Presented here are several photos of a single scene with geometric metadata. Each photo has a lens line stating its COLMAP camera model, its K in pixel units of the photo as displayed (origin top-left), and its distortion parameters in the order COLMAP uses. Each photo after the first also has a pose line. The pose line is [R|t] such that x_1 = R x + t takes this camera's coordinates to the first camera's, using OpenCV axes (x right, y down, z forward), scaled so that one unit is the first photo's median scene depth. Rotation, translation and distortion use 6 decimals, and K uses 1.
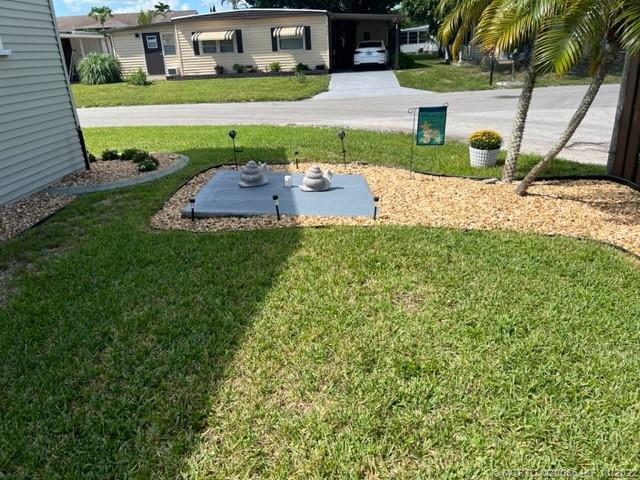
lens RADIAL K [[485.1, 0, 320.0], [0, 485.1, 240.0], [0, 0, 1]] dist [0.057949, -0.053236]
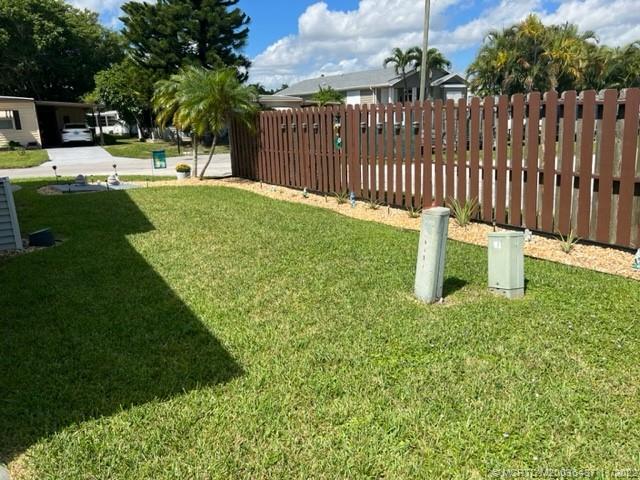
lens RADIAL K [[485.1, 0, 320.0], [0, 485.1, 240.0], [0, 0, 1]] dist [0.057949, -0.053236]
pose [[0.823991, -0.119369, 0.553886, -0.113205], [0.203509, 0.974675, -0.092696, 0.121256], [-0.528794, 0.189101, 0.827416, -0.298239]]
